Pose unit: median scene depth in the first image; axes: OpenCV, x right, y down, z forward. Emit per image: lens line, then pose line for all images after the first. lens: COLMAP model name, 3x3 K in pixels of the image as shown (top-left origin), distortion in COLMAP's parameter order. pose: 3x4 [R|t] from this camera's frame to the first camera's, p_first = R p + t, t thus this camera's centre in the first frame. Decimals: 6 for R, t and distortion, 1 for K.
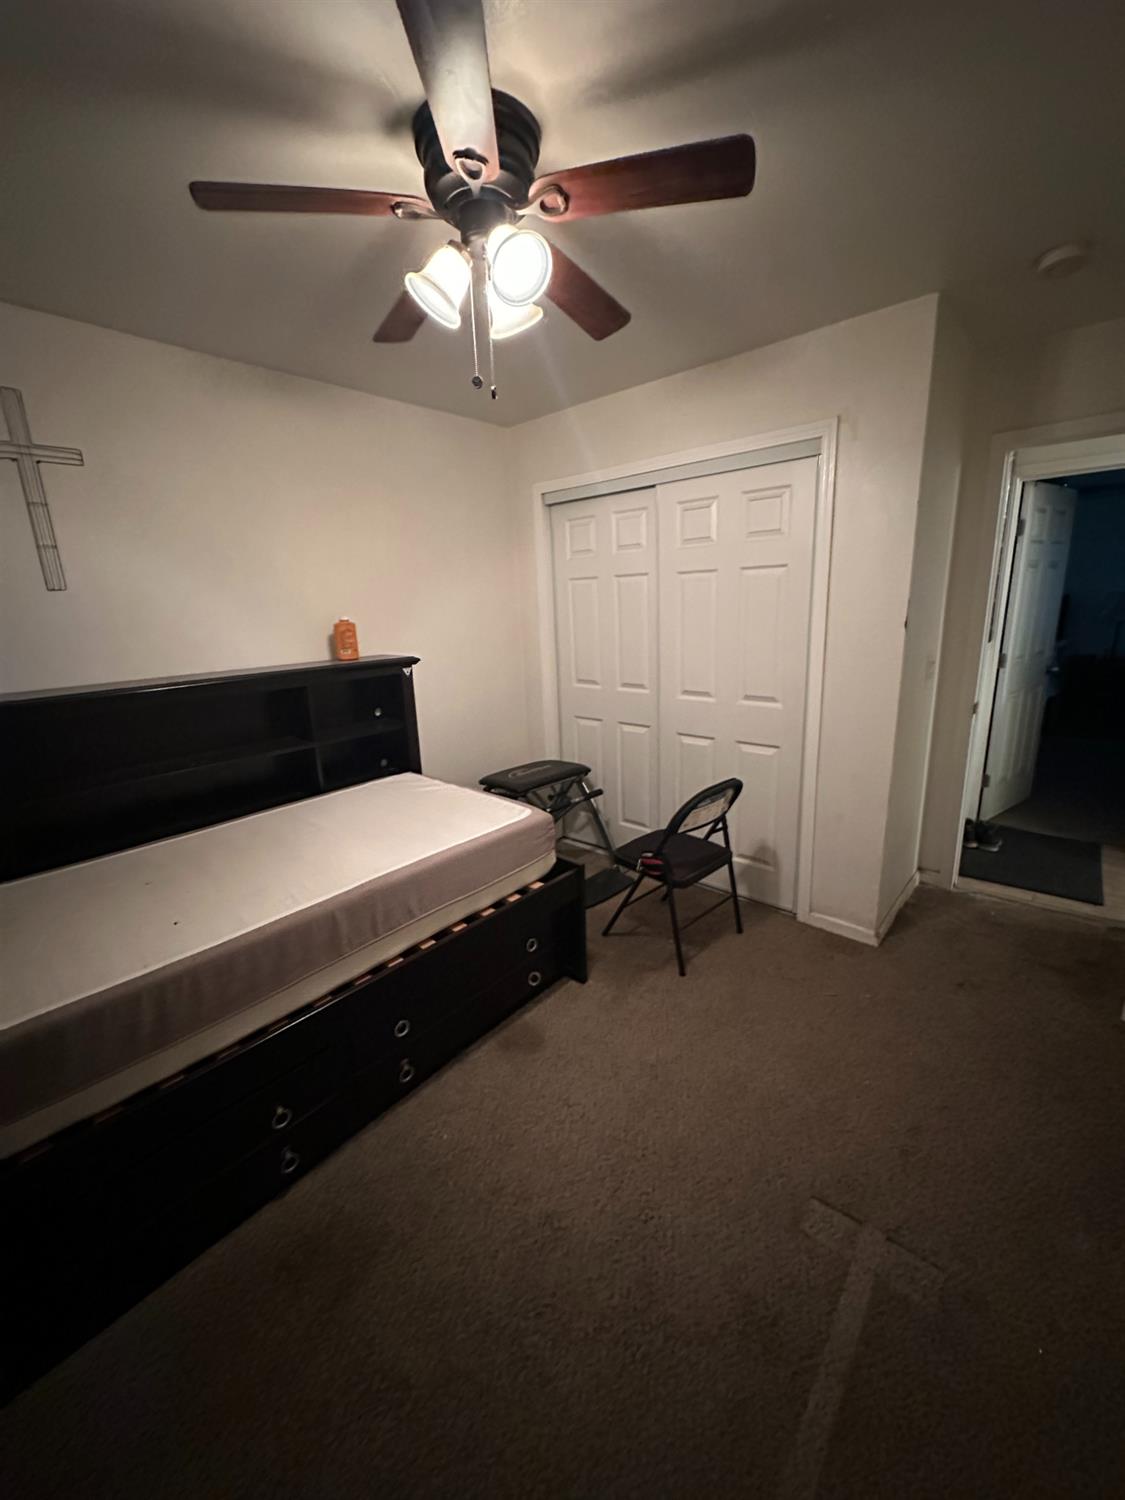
lens RADIAL K [[603.8, 0, 548.2], [0, 603.8, 754.0], [0, 0, 1]] dist [-0.000290, -0.000144]
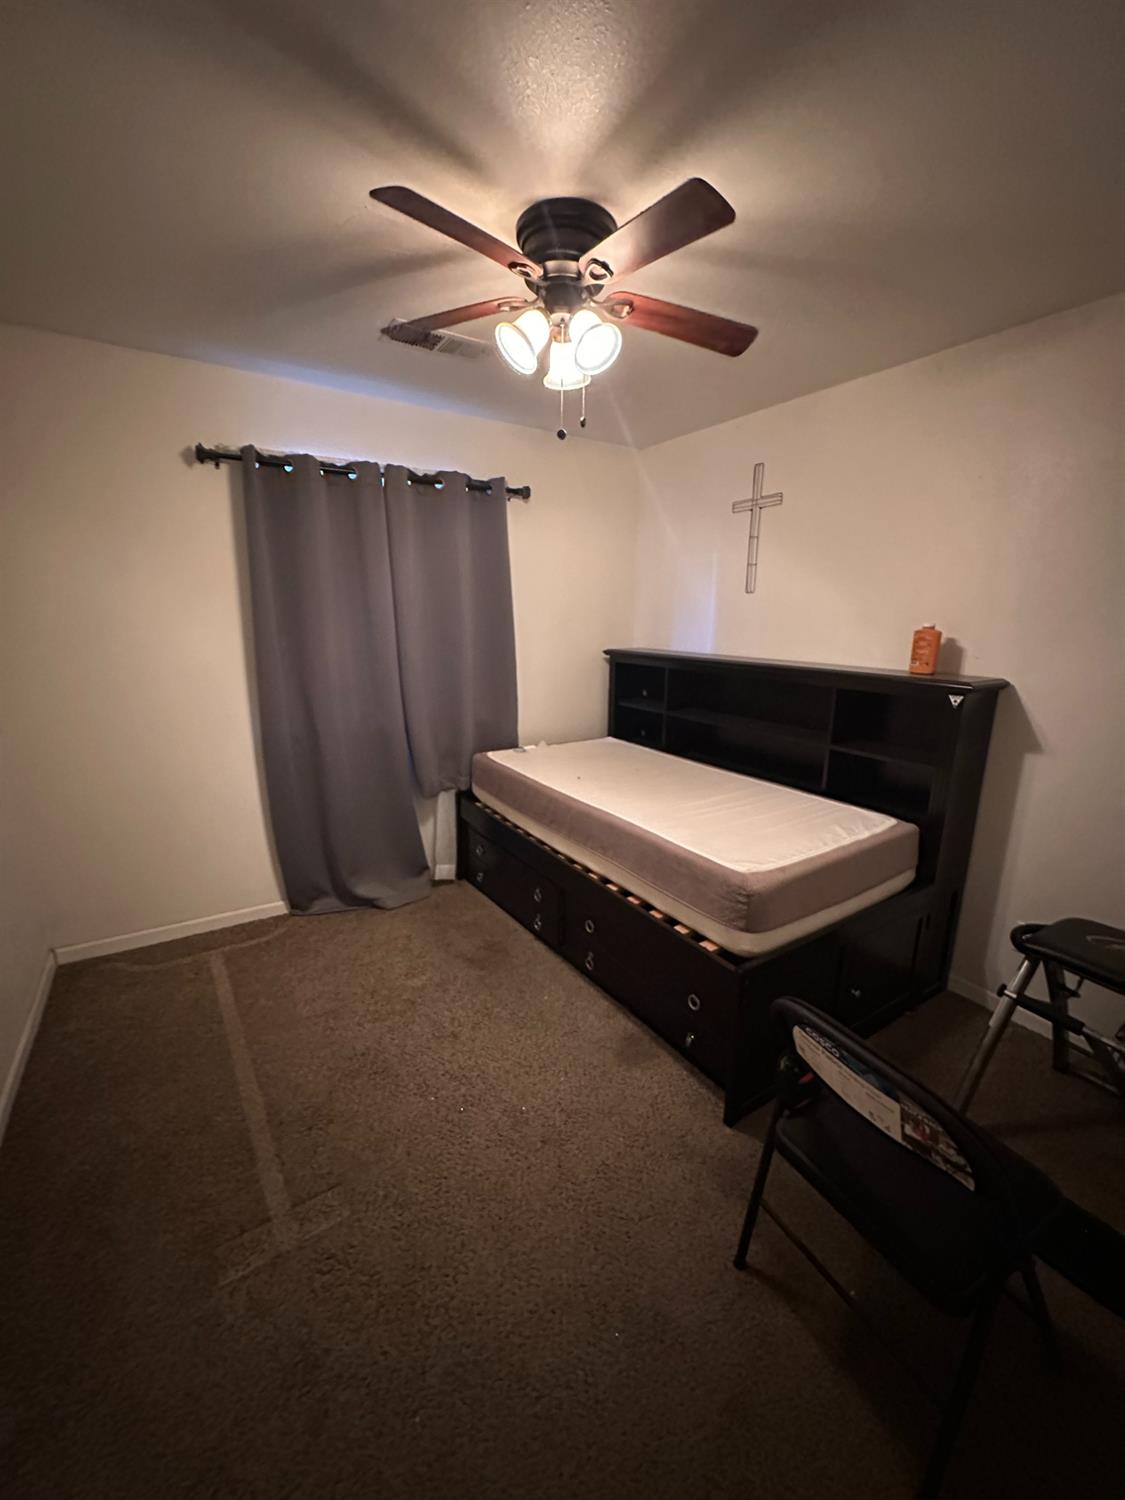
lens RADIAL K [[603.8, 0, 556.6], [0, 603.8, 749.5], [0, 0, 1]] dist [-0.000290, -0.000144]
pose [[-0.274887, 0.250435, -0.928288, 0.813128], [-0.237697, 0.917812, 0.317996, -0.271773], [0.931632, 0.308065, -0.192767, 0.947692]]
